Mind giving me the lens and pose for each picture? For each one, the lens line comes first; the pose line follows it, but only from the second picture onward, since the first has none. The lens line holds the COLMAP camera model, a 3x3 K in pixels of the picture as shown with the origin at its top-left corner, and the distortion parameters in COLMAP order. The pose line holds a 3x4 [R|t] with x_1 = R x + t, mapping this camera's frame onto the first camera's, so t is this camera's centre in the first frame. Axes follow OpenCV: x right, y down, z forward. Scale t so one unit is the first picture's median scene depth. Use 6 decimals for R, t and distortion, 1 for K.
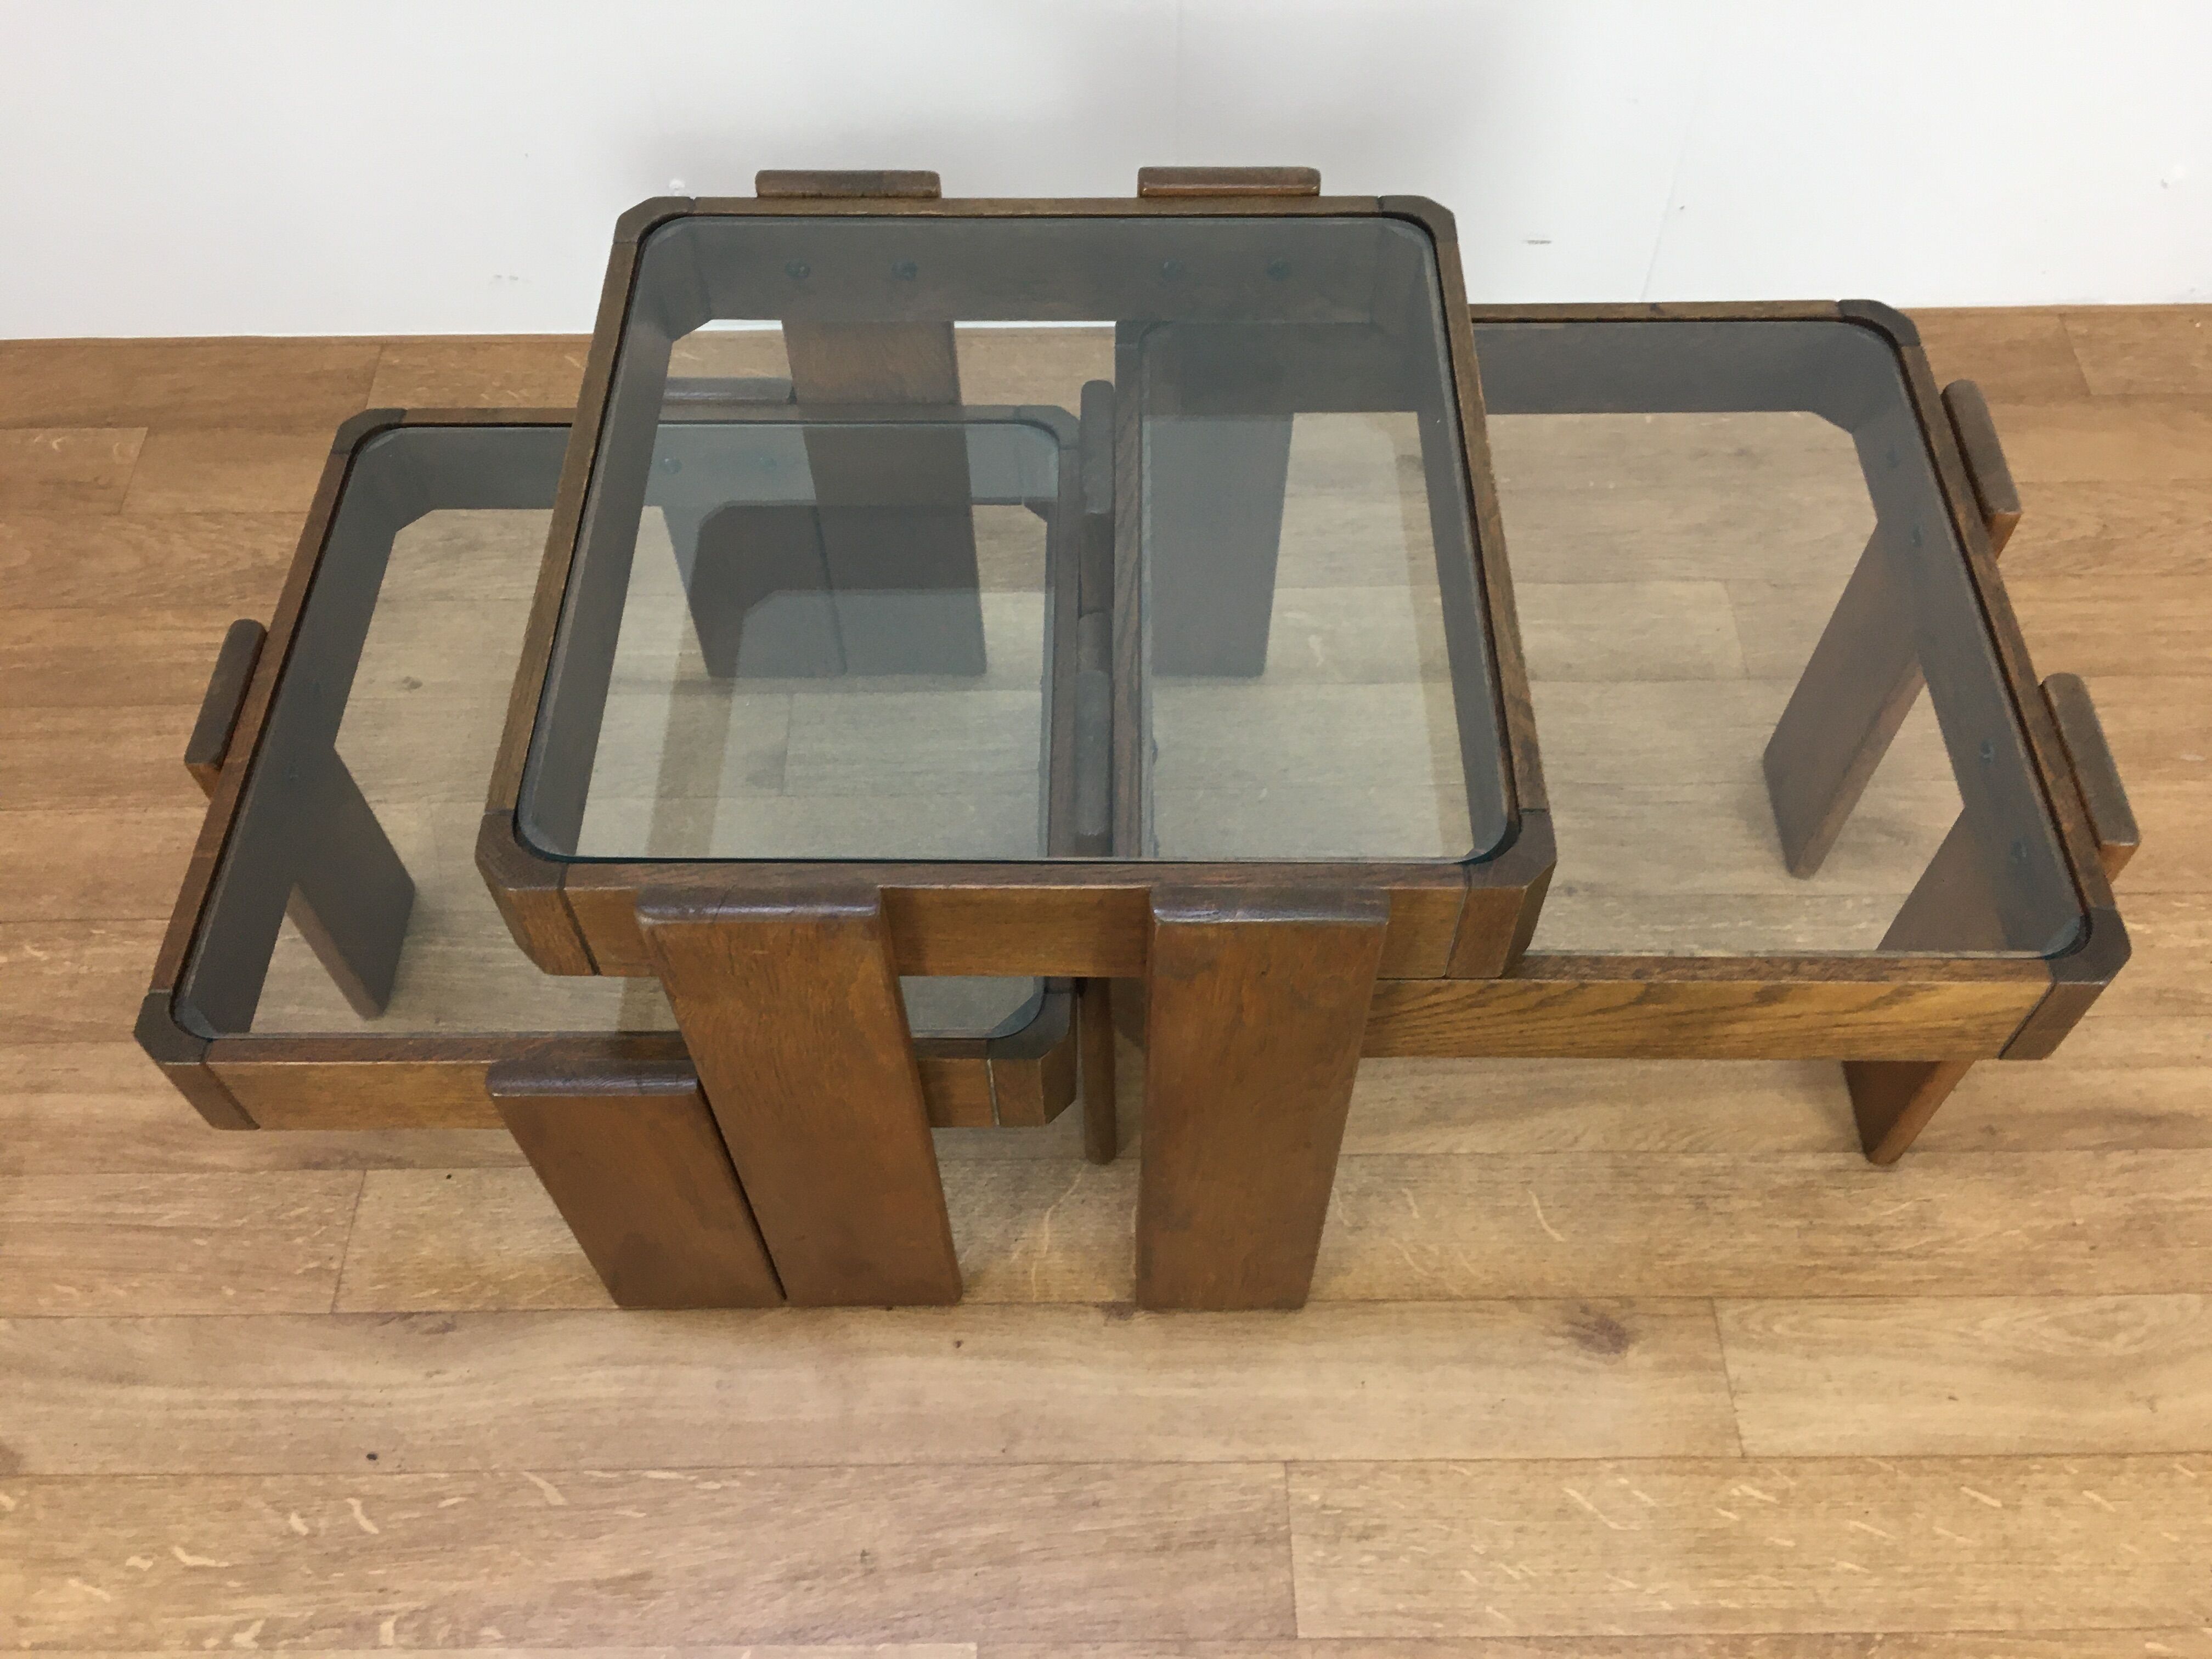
lens RADIAL K [[1930.6, 0, 1095.3], [0, 1930.6, 834.4], [0, 0, 1]] dist [0.075106, -0.134733]
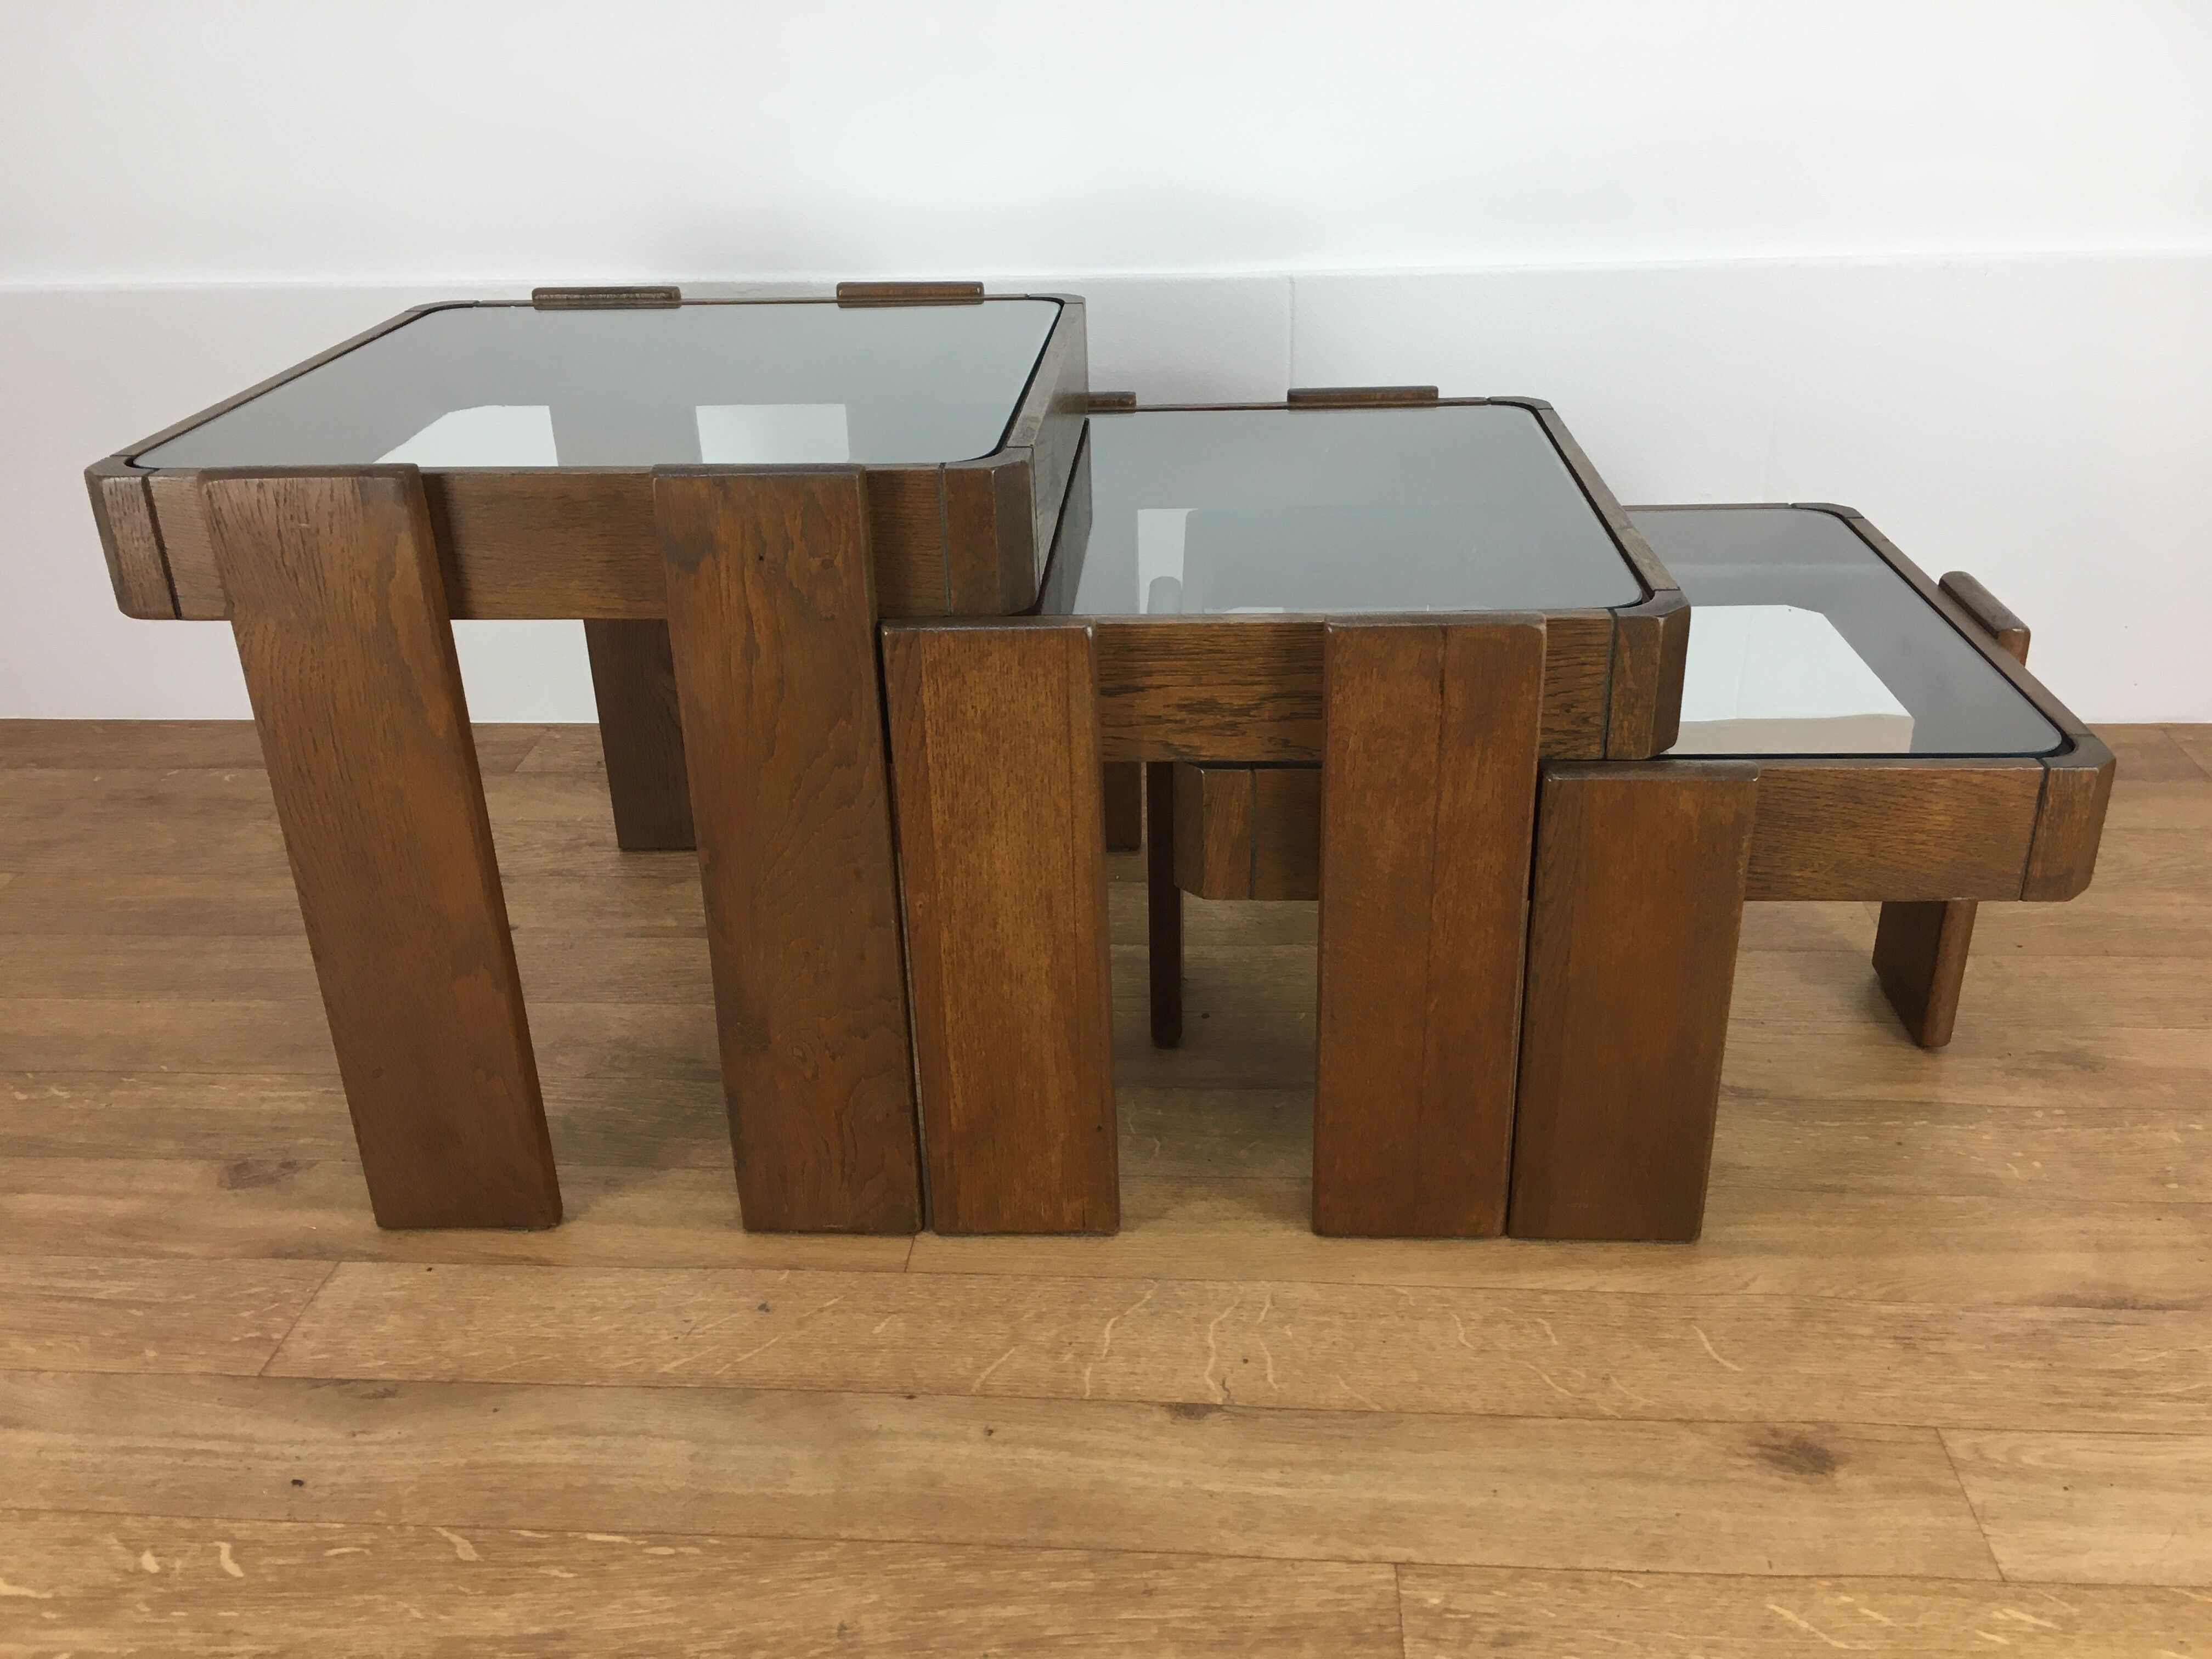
lens RADIAL K [[1930.6, 0, 1098.7], [0, 1930.6, 814.0], [0, 0, 1]] dist [0.075106, -0.134733]
pose [[0.996694, 0.026051, -0.076958, 0.031730], [-0.061865, 0.857354, -0.510996, 0.468543], [0.052669, 0.514067, 0.856131, 0.177614]]
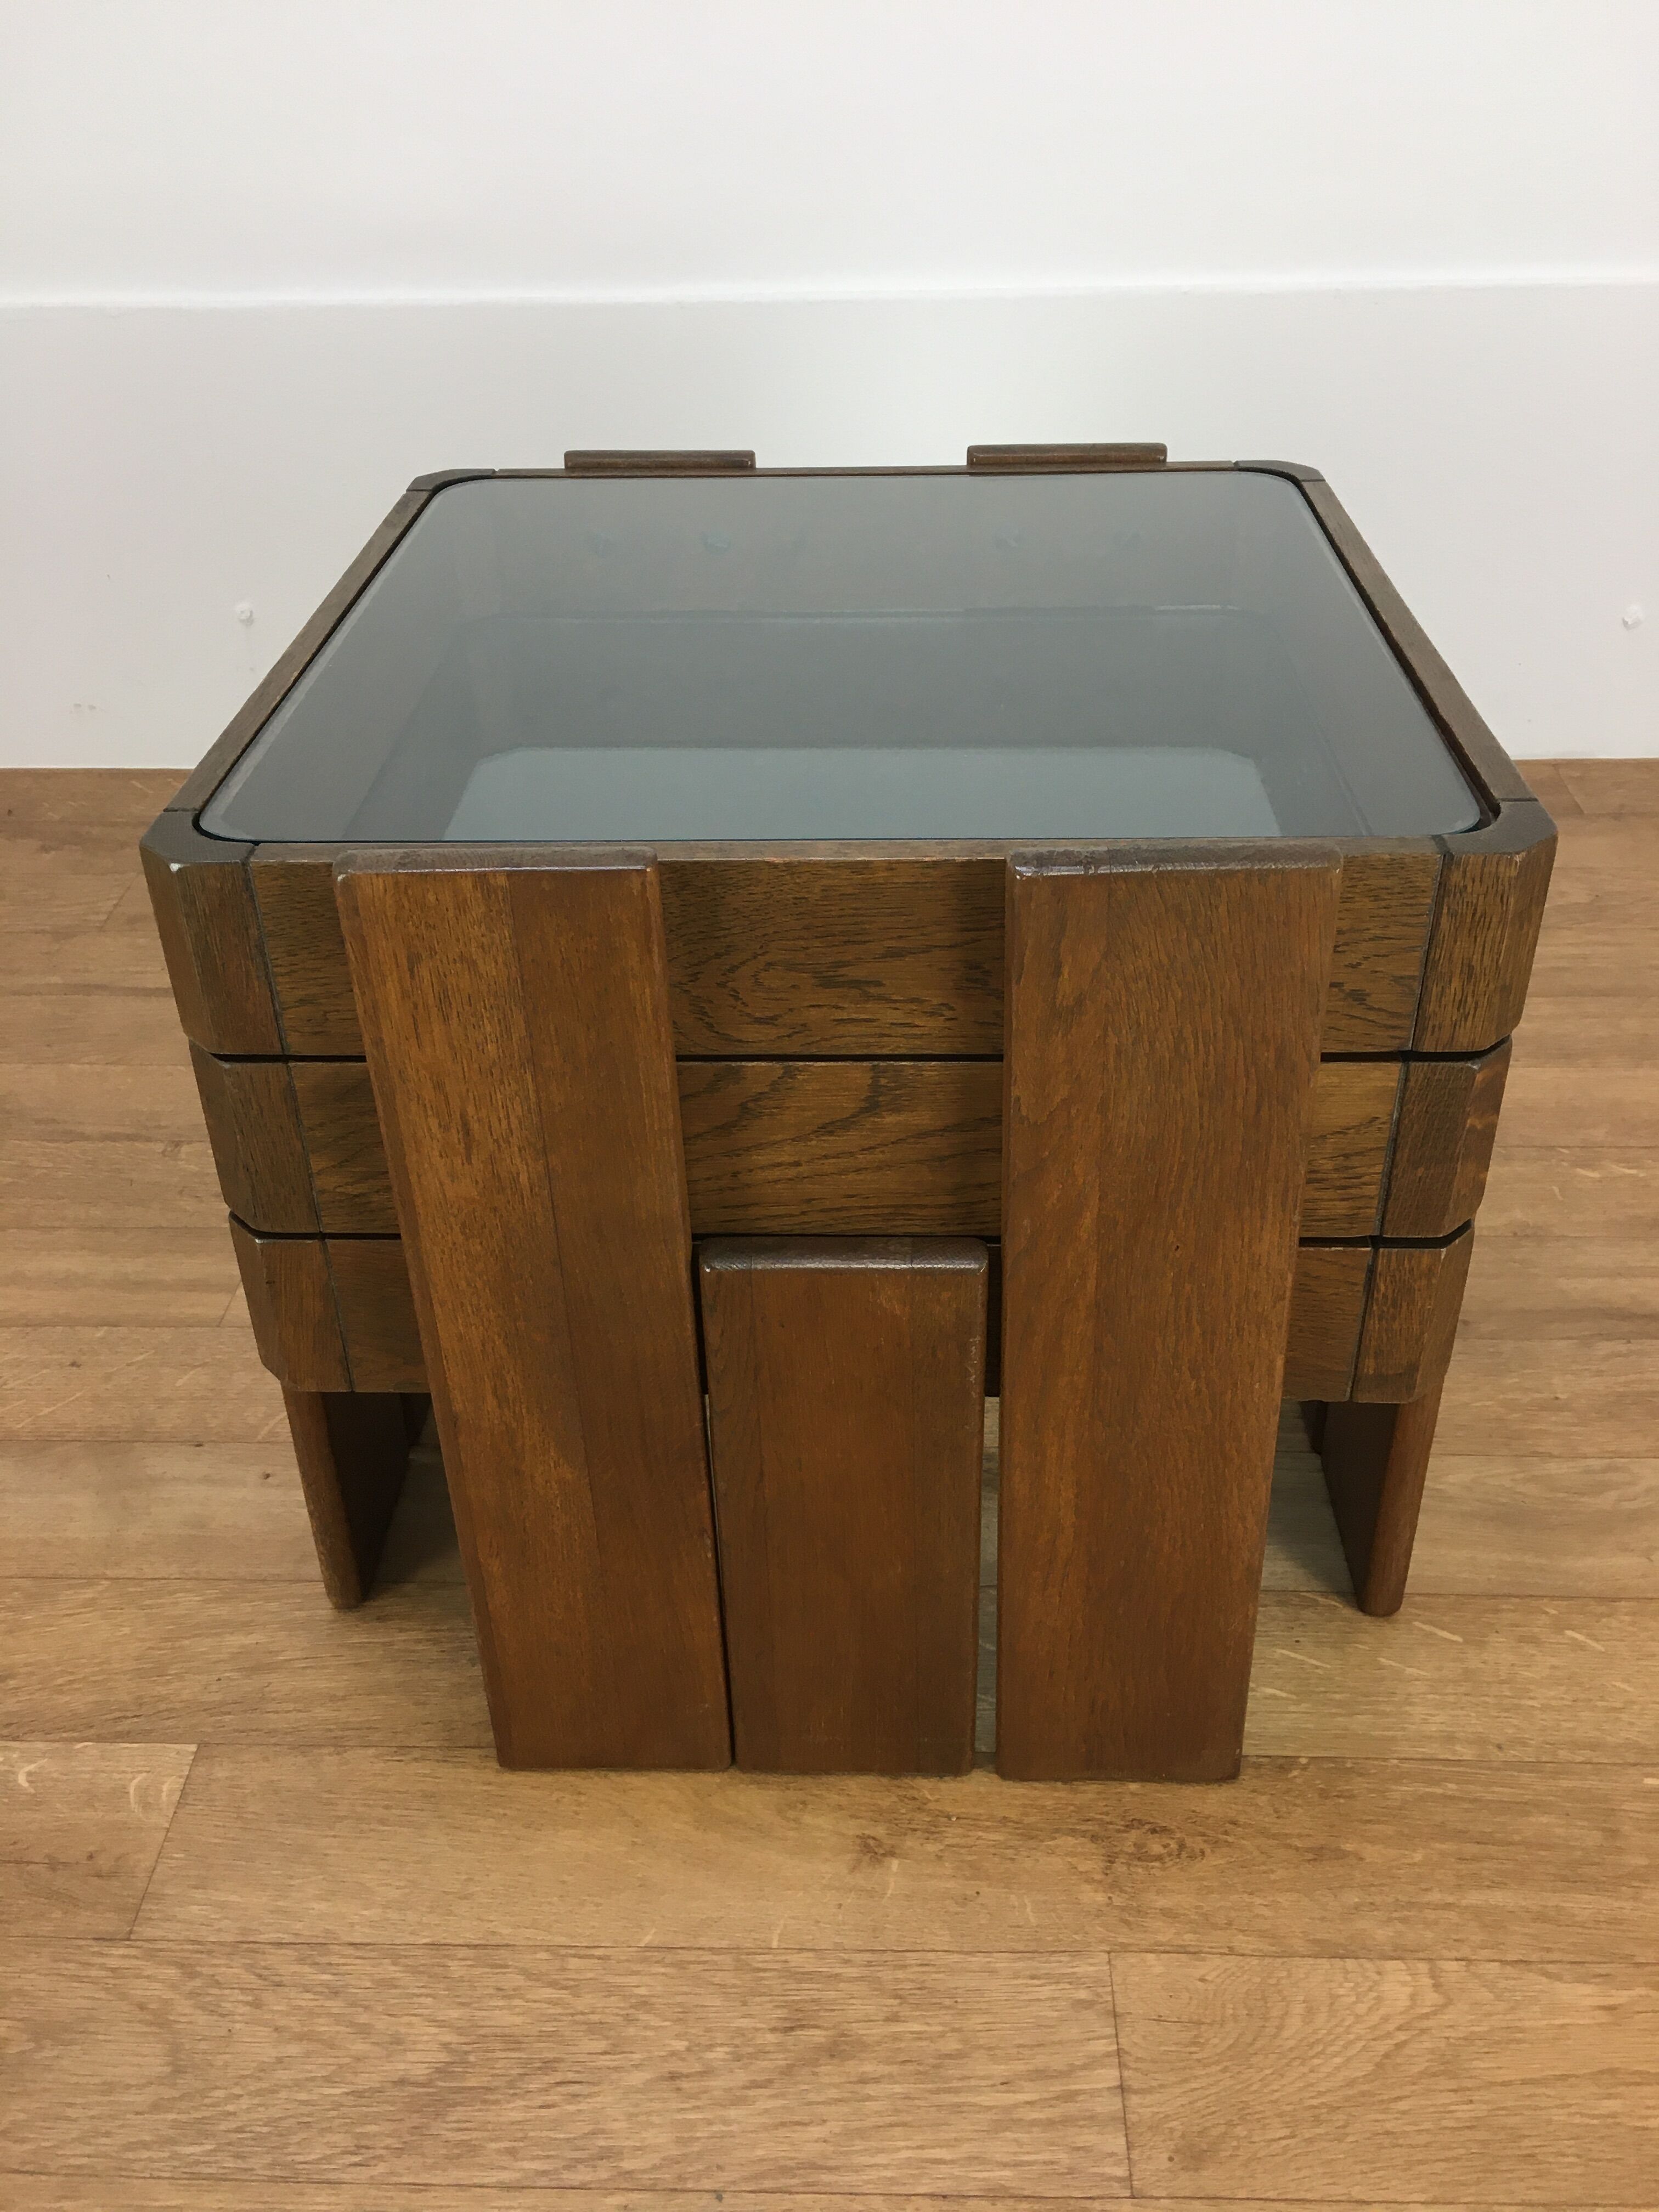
lens RADIAL K [[1930.6, 0, 831.4], [0, 1930.6, 1105.6], [0, 0, 1]] dist [0.075106, -0.134733]
pose [[0.999149, 0.021269, -0.035352, 0.216601], [-0.033094, 0.924833, -0.378931, 0.445144], [0.024635, 0.379778, 0.924749, 0.140984]]
